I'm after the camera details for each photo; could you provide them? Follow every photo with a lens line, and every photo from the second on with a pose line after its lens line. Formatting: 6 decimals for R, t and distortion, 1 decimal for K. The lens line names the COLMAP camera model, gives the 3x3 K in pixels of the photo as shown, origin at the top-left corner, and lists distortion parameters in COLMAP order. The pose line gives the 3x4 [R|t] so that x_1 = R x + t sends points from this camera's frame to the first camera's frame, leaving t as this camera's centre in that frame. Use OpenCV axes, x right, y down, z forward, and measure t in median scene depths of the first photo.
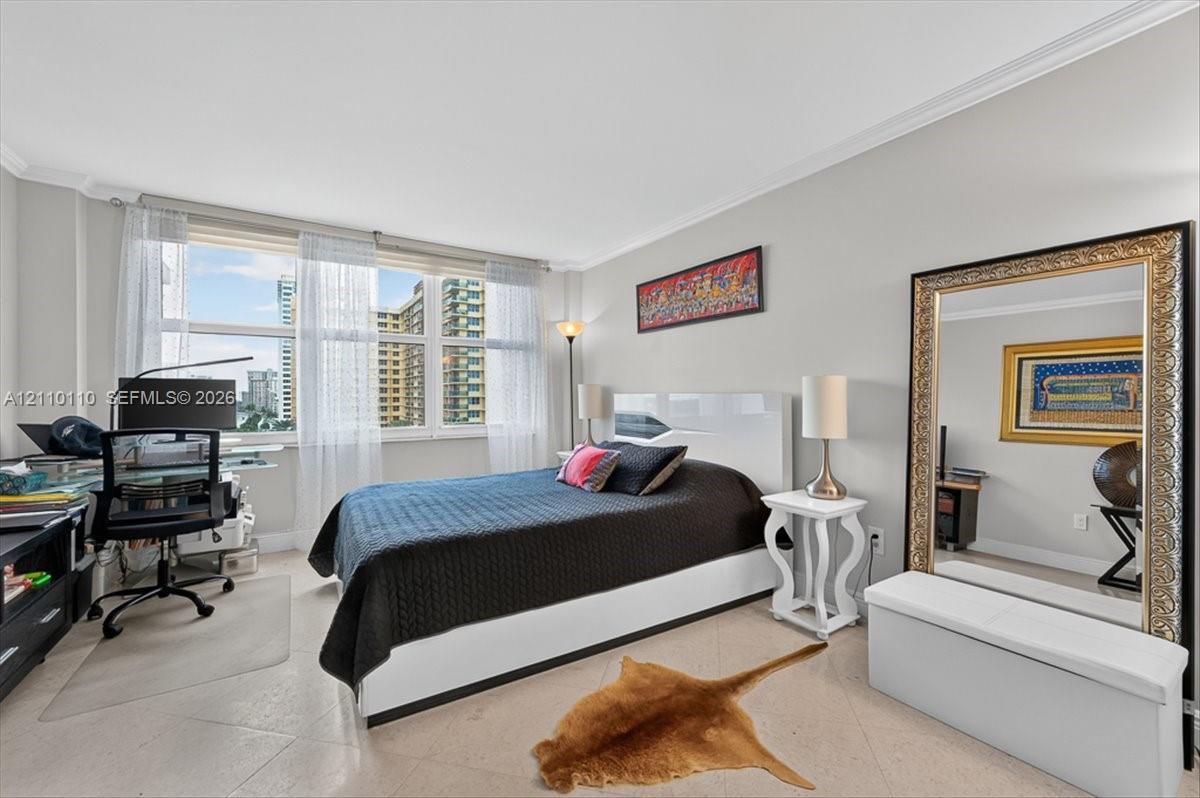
lens RADIAL K [[482.8, 0, 598.7], [0, 482.8, 392.4], [0, 0, 1]] dist [-0.003973, 0.002145]
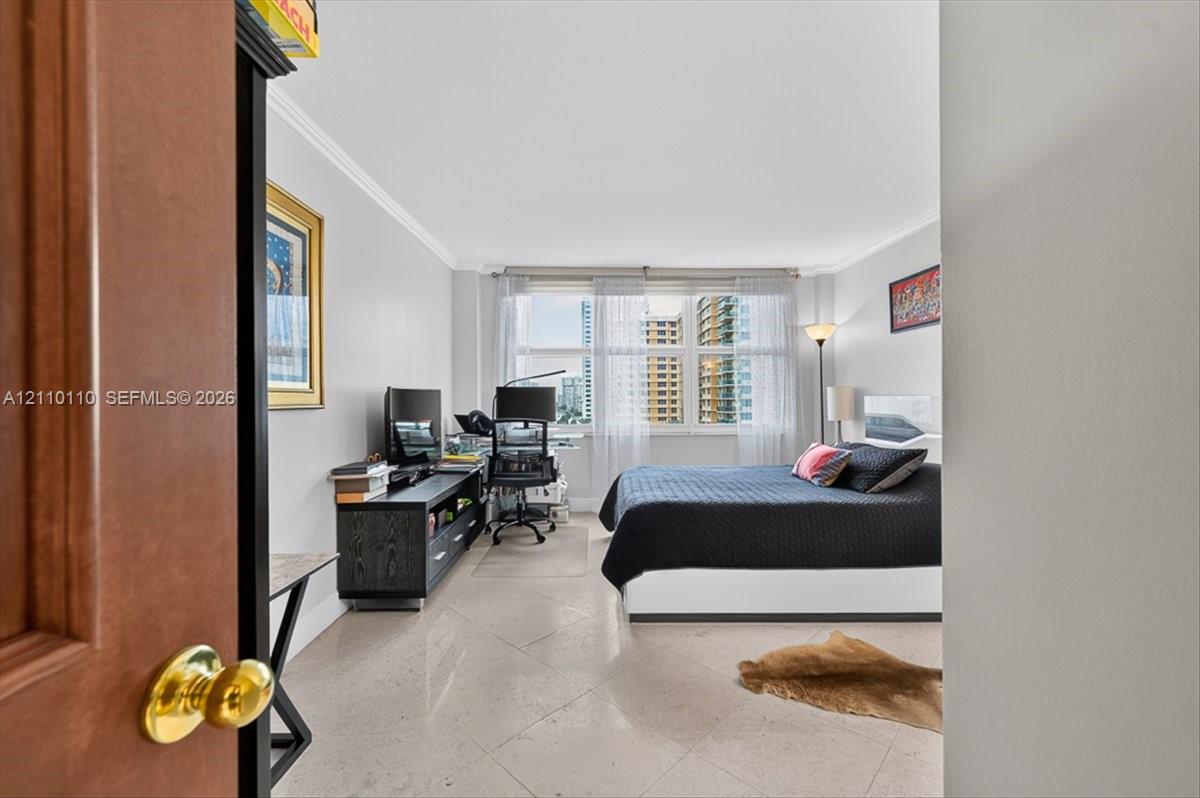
lens RADIAL K [[482.8, 0, 597.8], [0, 482.8, 397.9], [0, 0, 1]] dist [-0.003973, 0.002145]
pose [[0.849903, -0.000480, -0.526940, 0.124859], [0.004146, 0.999975, 0.005776, -0.001645], [0.526923, -0.007094, 0.849883, -0.175618]]
